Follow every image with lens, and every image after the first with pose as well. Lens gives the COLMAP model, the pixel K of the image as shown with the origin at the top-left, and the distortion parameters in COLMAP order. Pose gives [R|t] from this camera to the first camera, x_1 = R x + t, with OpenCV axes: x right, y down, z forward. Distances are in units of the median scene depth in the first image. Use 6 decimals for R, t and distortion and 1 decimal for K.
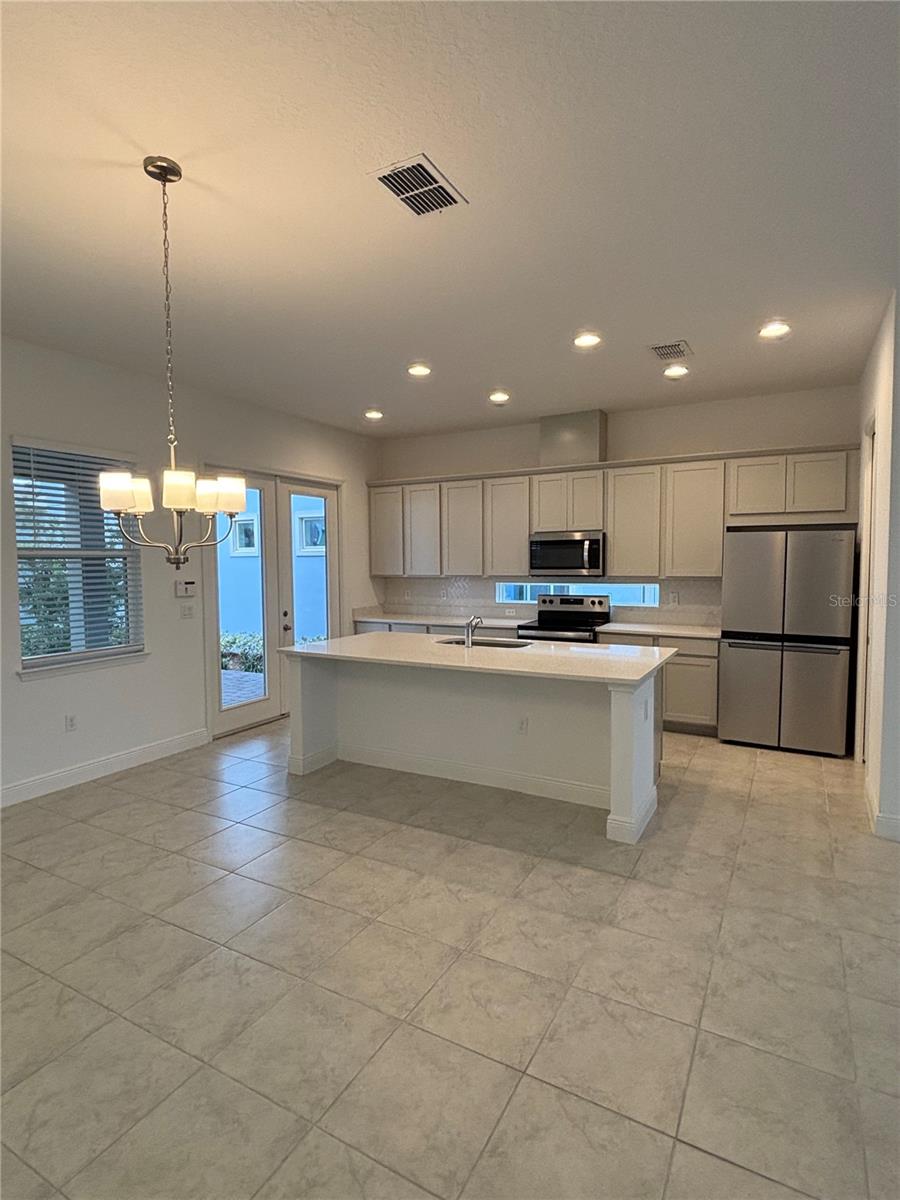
lens RADIAL K [[614.0, 0, 448.8], [0, 614.0, 591.1], [0, 0, 1]] dist [-0.000595, -0.002568]
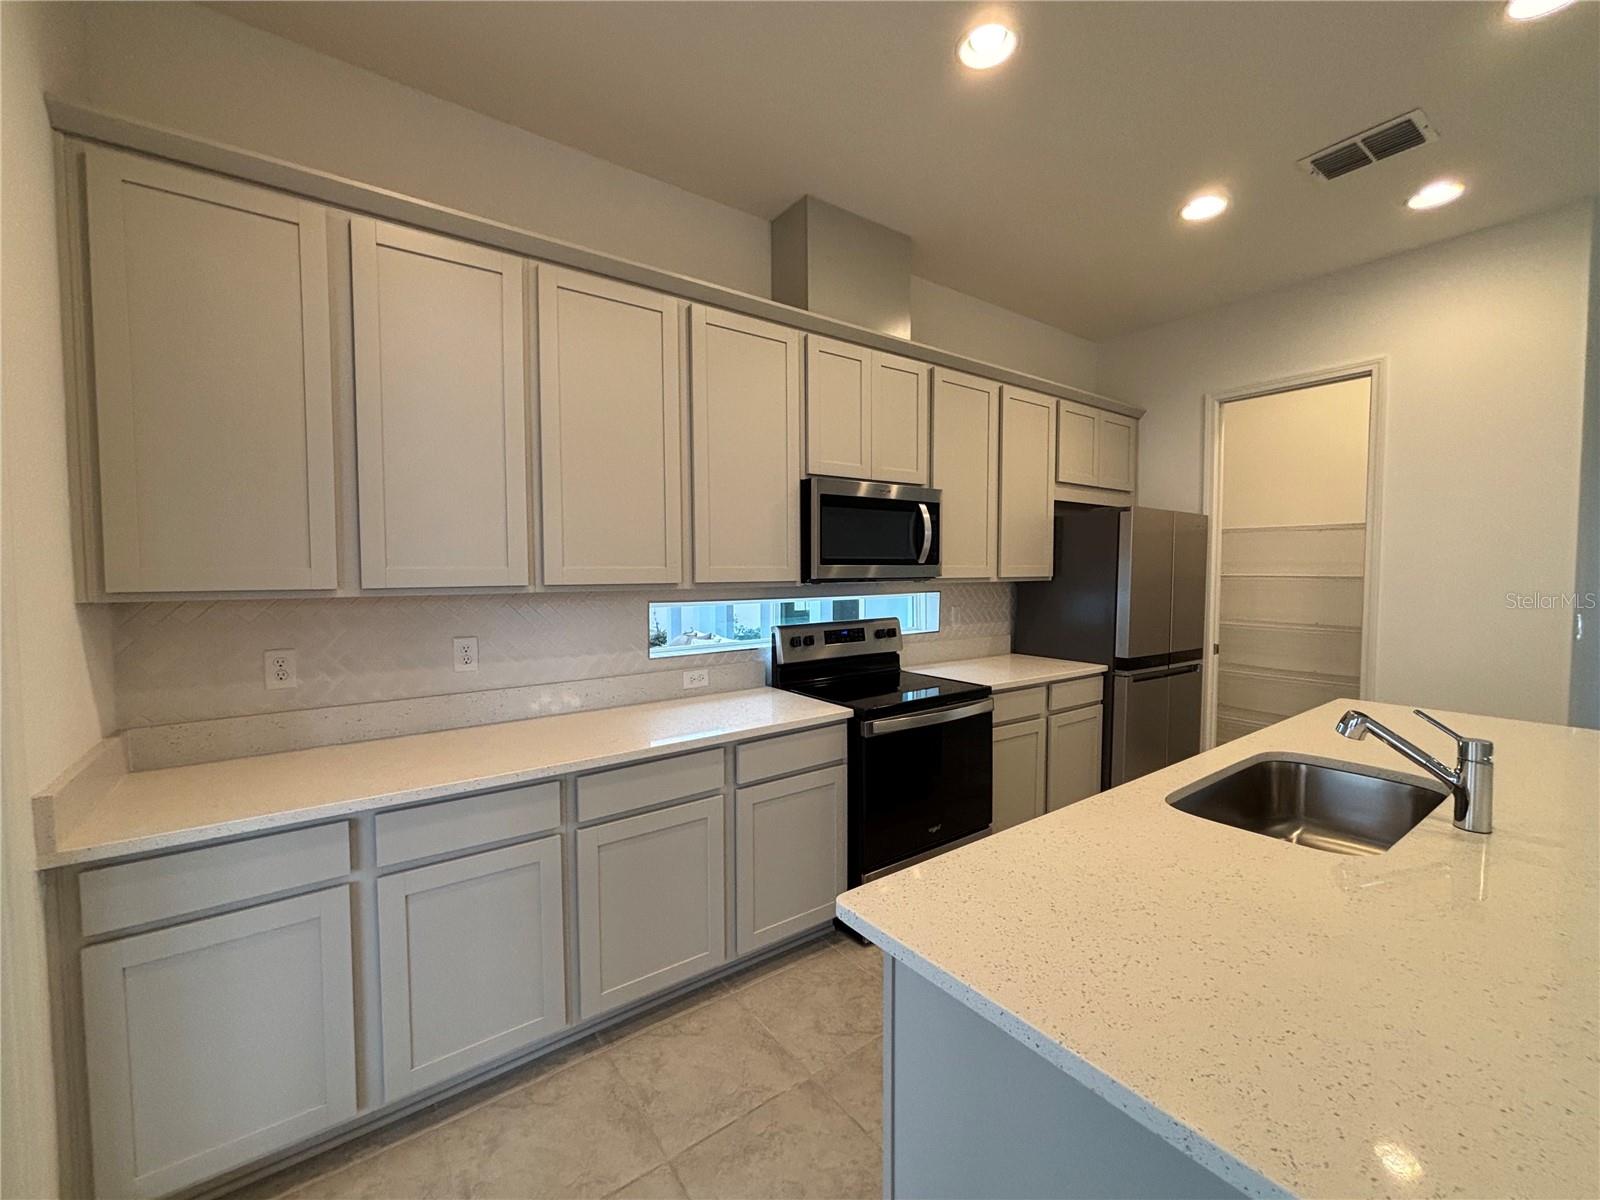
lens RADIAL K [[643.1, 0, 791.8], [0, 643.1, 595.3], [0, 0, 1]] dist [-0.004913, -0.000289]
pose [[0.417317, -0.029097, 0.908295, -0.272141], [0.051159, 0.998654, 0.008487, -0.020966], [-0.907320, 0.042926, 0.418245, 0.892293]]
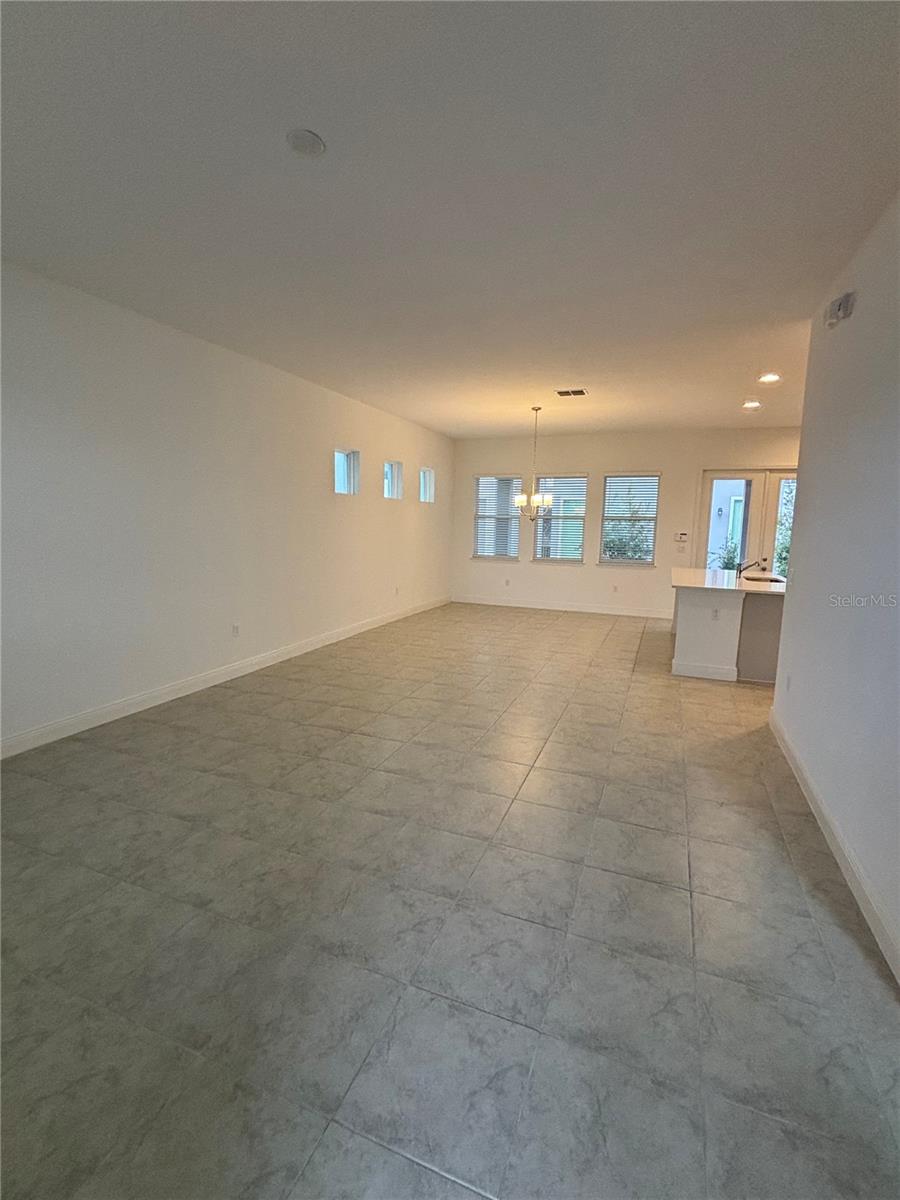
lens RADIAL K [[535.6, 0, 456.0], [0, 535.6, 601.8], [0, 0, 1]] dist [-0.003322, -0.000114]
pose [[0.134289, 0.154490, -0.978825, 1.006626], [-0.071178, 0.986725, 0.145971, 0.002293], [0.988383, 0.050068, 0.143503, 0.061163]]
